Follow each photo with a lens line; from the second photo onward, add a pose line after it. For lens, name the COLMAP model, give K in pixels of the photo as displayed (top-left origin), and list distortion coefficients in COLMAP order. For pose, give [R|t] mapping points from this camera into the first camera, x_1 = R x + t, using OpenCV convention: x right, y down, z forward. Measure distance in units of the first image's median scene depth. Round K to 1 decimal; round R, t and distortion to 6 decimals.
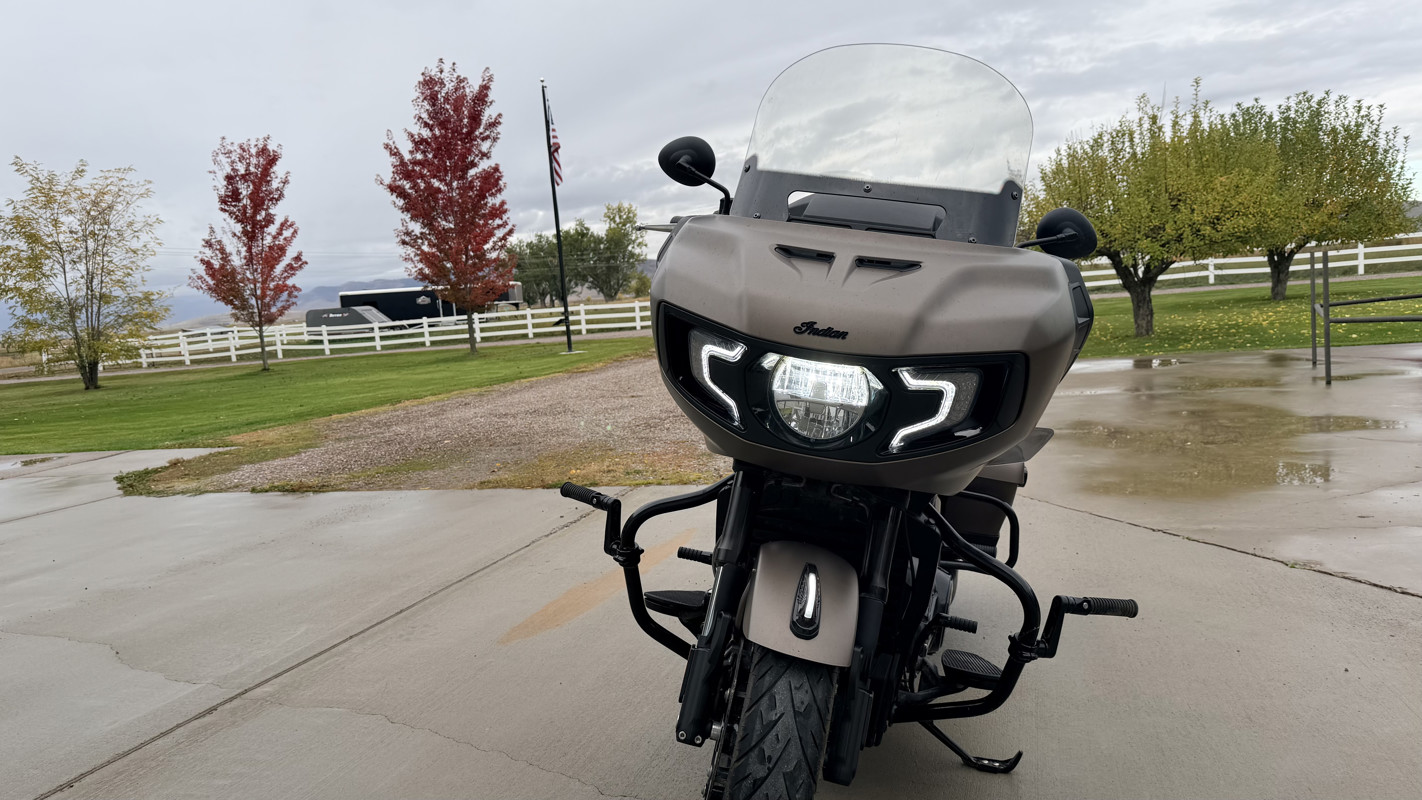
lens RADIAL K [[1013.9, 0, 705.8], [0, 1013.9, 410.9], [0, 0, 1]] dist [0.046910, -0.097259]
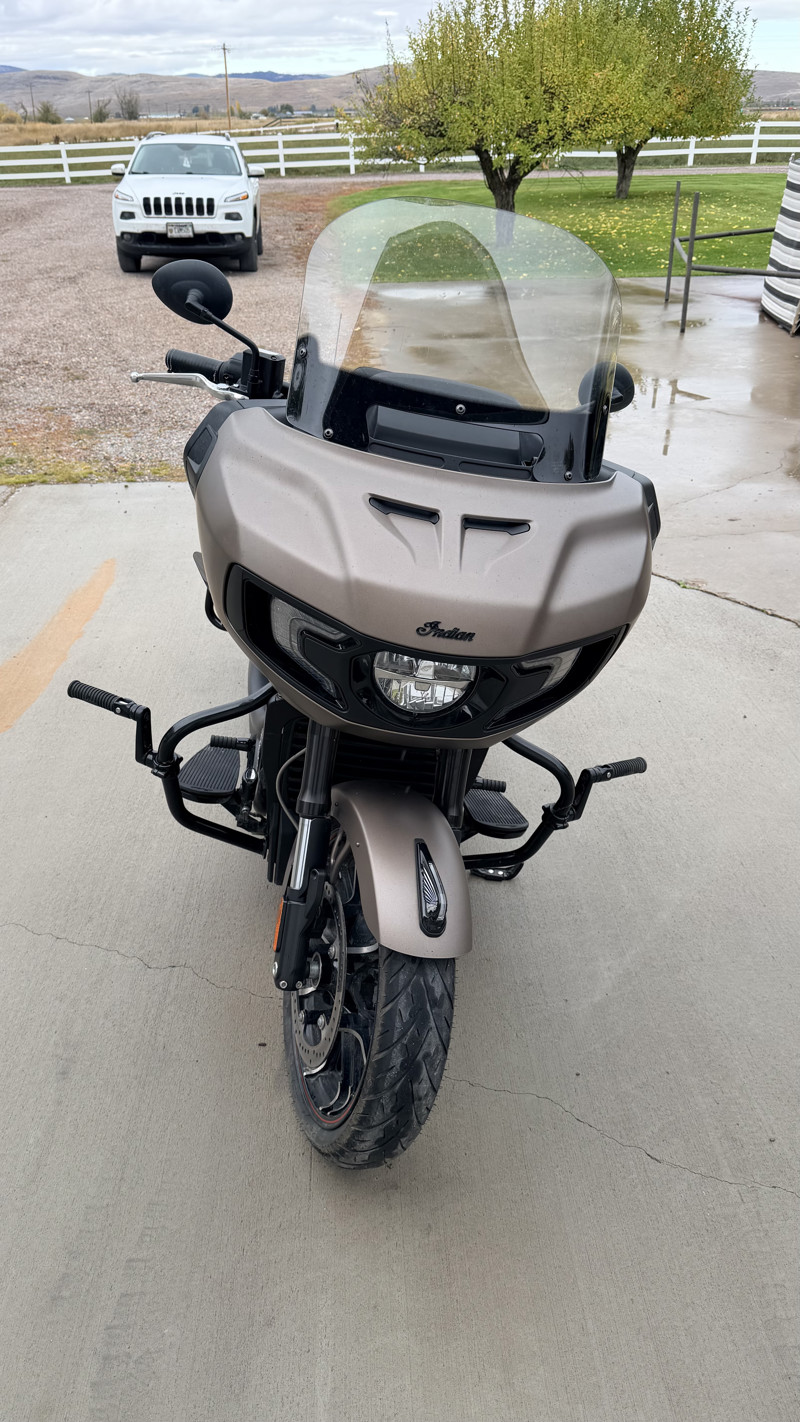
lens RADIAL K [[1013.9, 0, 371.0], [0, 1013.9, 680.1], [0, 0, 1]] dist [0.046910, -0.097259]
pose [[0.939186, -0.123291, 0.320513, -0.182214], [-0.019411, 0.912777, 0.407996, -0.301351], [-0.342860, -0.389405, 0.854875, 0.164681]]
